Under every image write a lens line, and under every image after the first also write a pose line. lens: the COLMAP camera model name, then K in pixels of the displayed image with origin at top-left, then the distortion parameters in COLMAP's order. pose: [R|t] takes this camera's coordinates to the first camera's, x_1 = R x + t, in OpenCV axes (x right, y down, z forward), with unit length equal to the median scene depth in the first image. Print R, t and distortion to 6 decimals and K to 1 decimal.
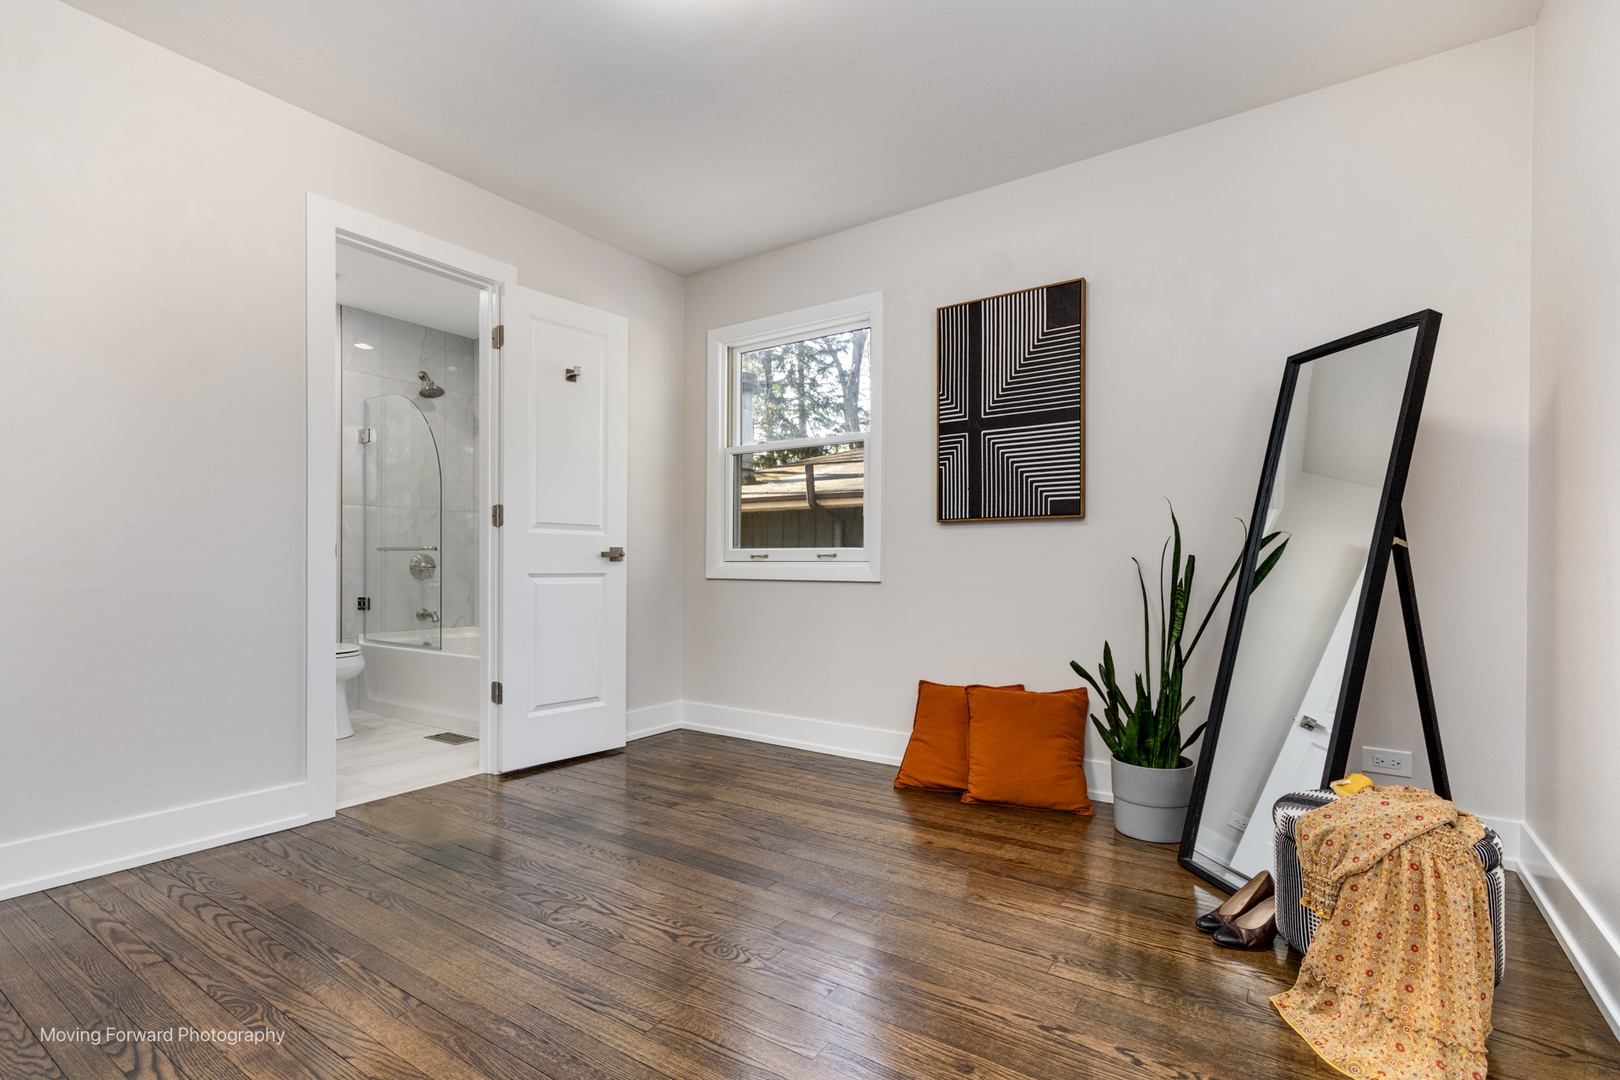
lens RADIAL K [[758.9, 0, 816.8], [0, 758.9, 553.1], [0, 0, 1]] dist [-0.000712, 0.001497]
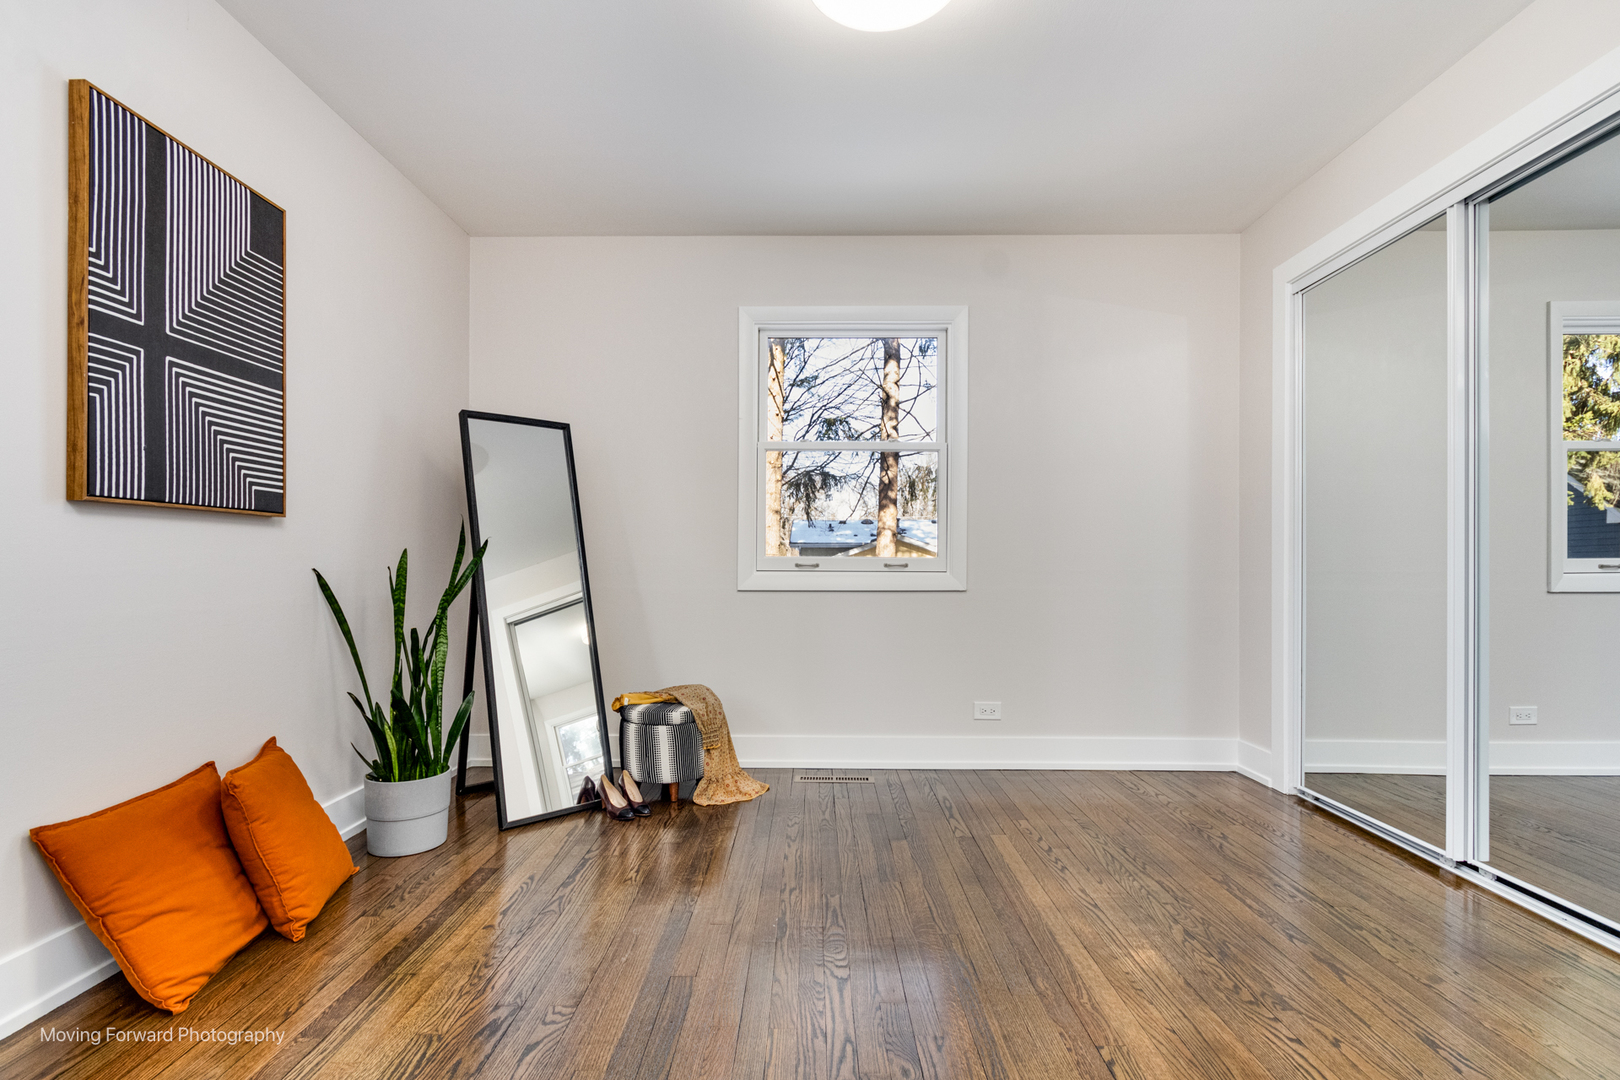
lens RADIAL K [[758.9, 0, 813.7], [0, 758.9, 550.5], [0, 0, 1]] dist [-0.000712, 0.001497]
pose [[-0.555412, 0.014456, 0.831449, -0.592599], [-0.011600, 0.999617, -0.025130, -0.000177], [-0.831494, -0.023602, -0.555032, 0.971430]]
